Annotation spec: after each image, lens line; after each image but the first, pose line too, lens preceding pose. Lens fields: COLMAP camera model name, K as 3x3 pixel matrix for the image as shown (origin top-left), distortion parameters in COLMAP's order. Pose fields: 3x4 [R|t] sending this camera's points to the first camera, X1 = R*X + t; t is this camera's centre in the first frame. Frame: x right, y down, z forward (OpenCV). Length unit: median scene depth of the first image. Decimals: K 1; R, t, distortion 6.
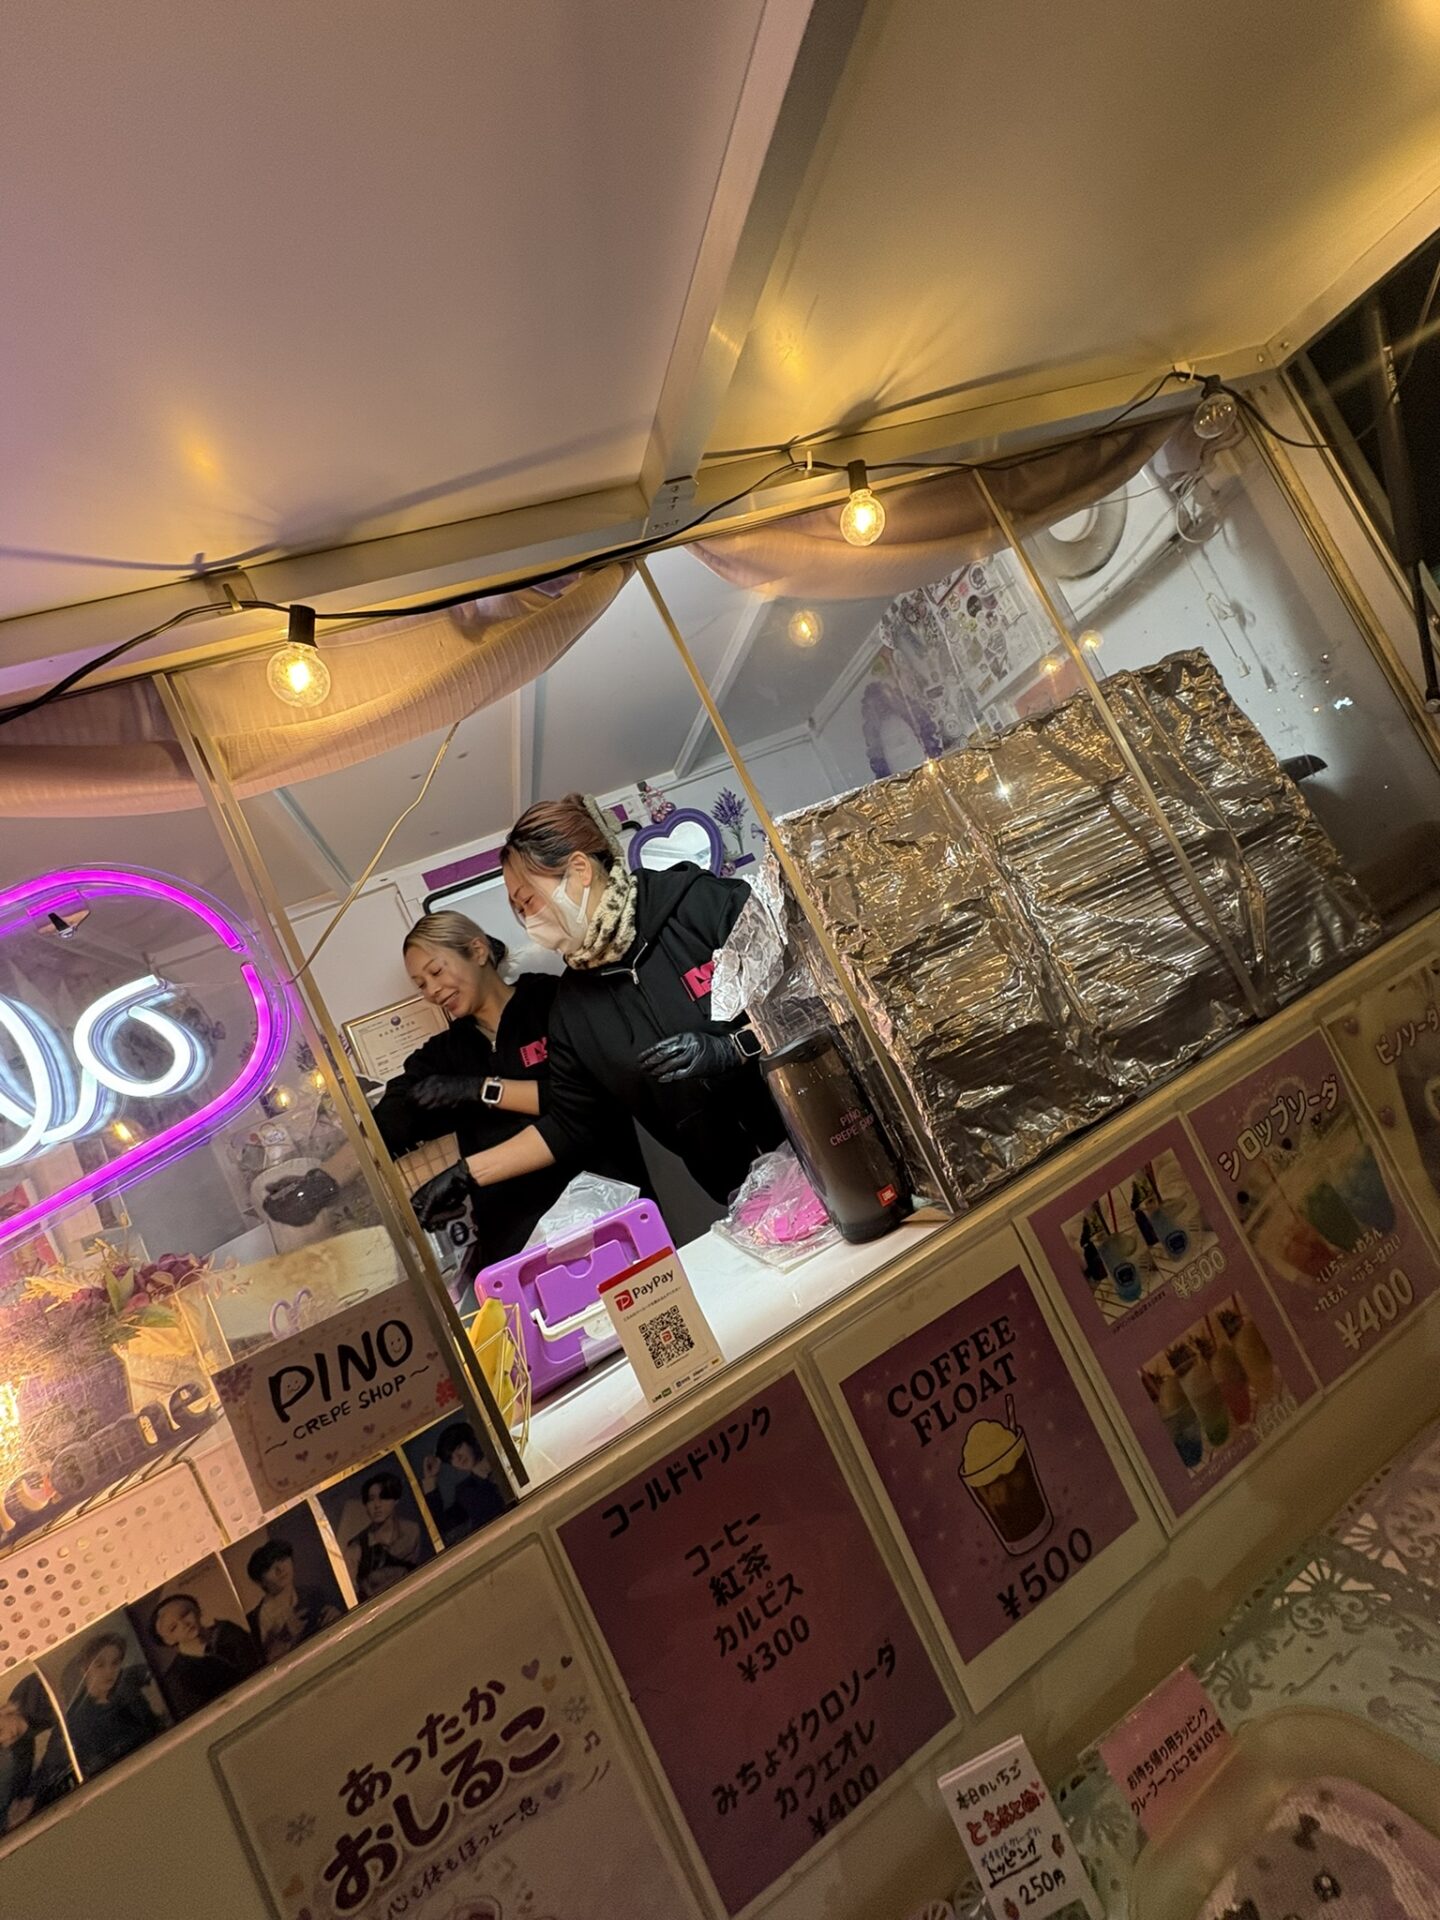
lens RADIAL K [[767.7, 0, 715.9], [0, 767.7, 961.3], [0, 0, 1]] dist [-0.003394, 0.000282]
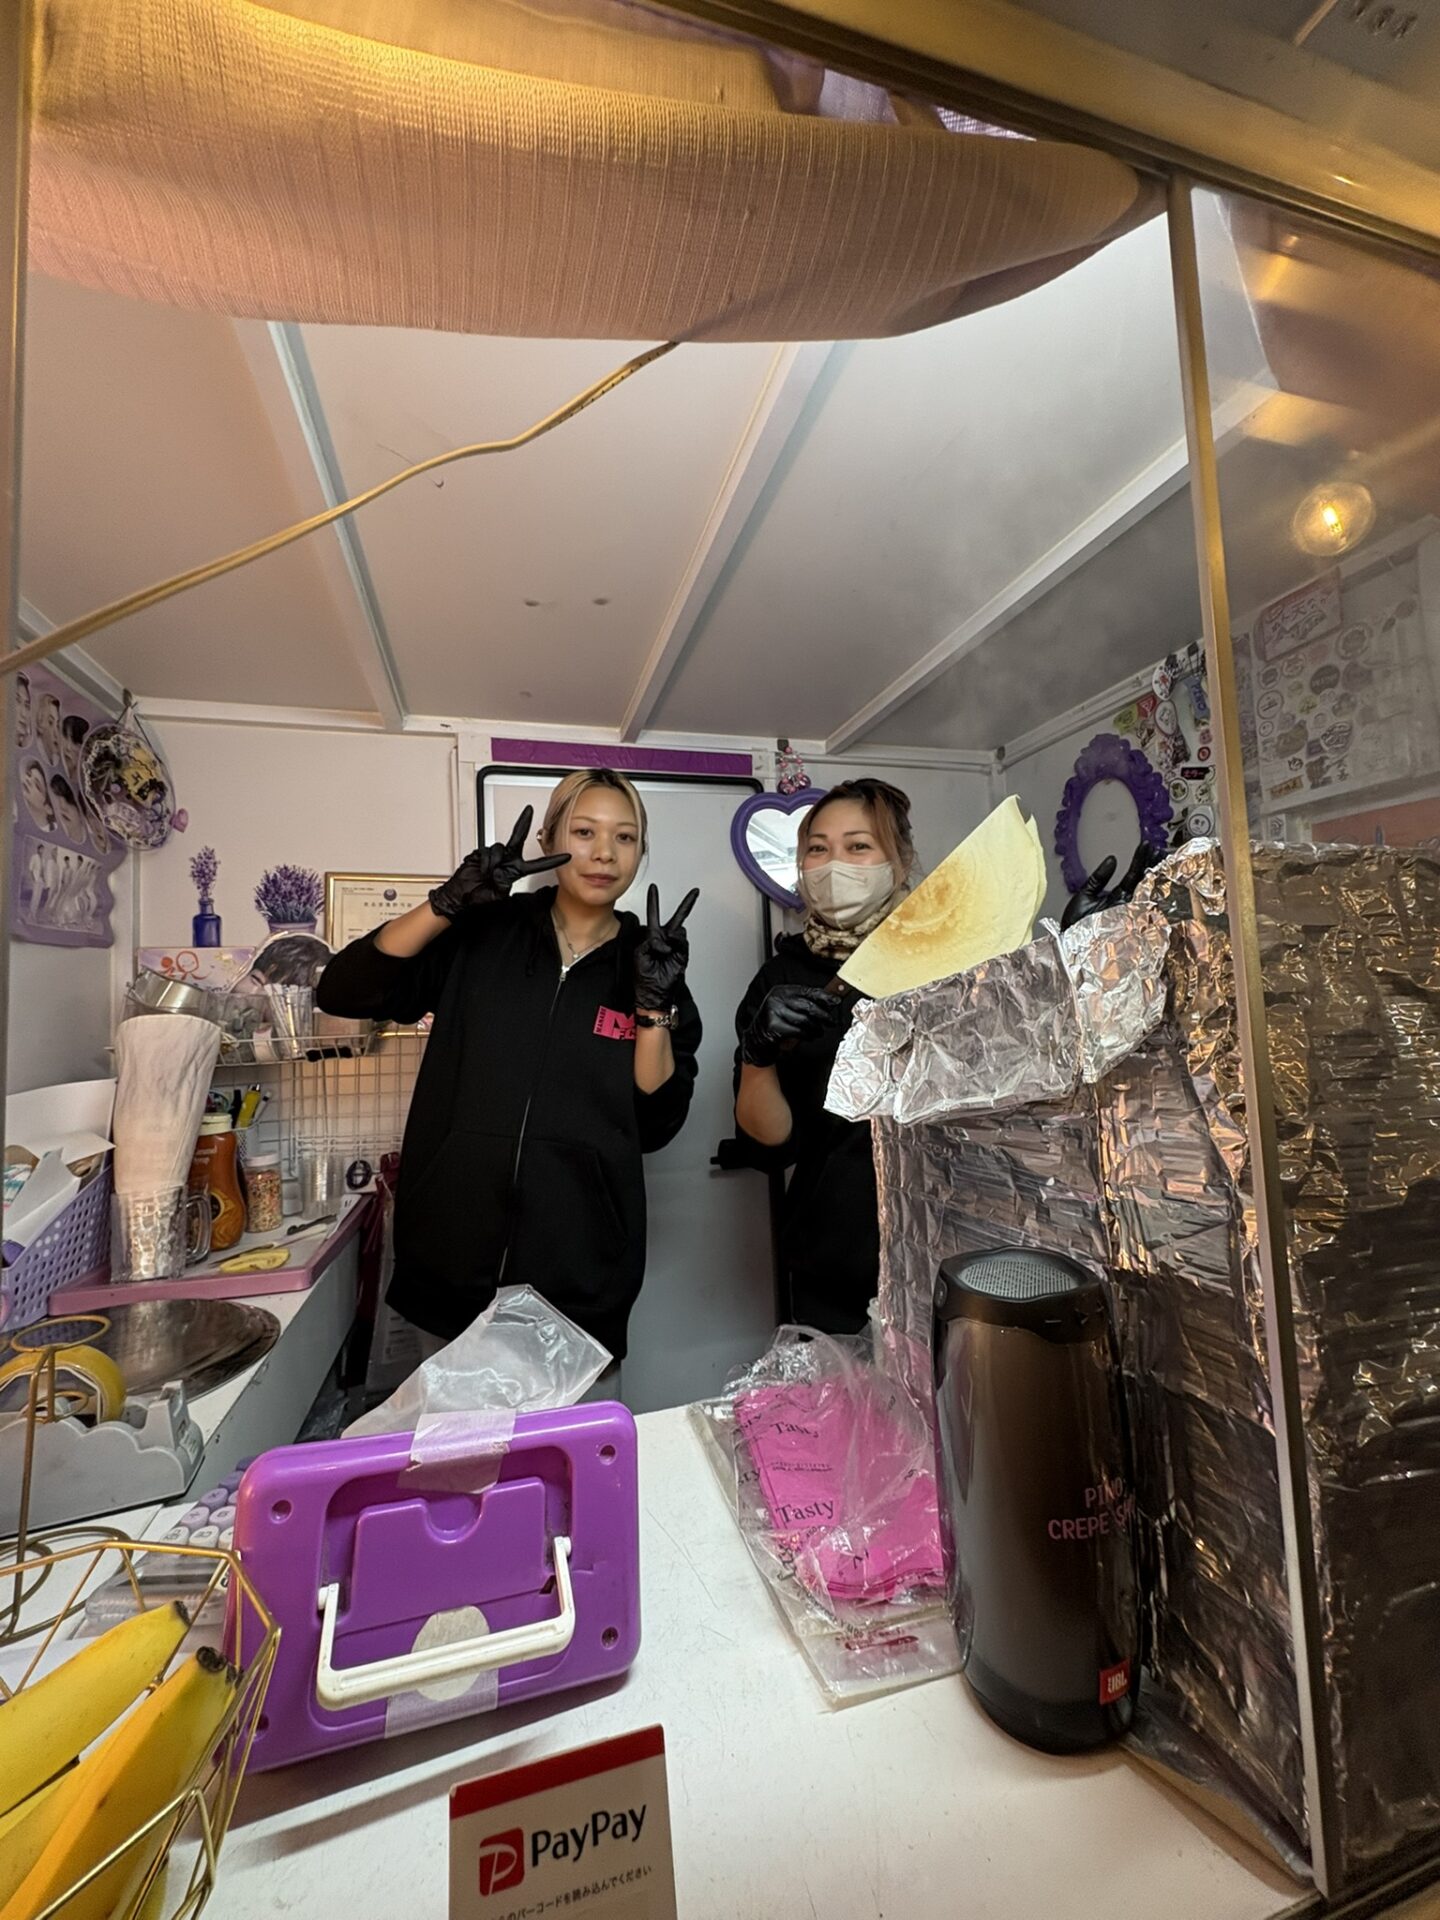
lens RADIAL K [[767.7, 0, 723.3], [0, 767.7, 955.9], [0, 0, 1]] dist [-0.003394, 0.000282]
pose [[0.921621, 0.387803, -0.014955, -0.076330], [-0.387730, 0.921742, 0.007634, -0.005073], [0.016745, -0.001237, 0.999859, 0.257229]]
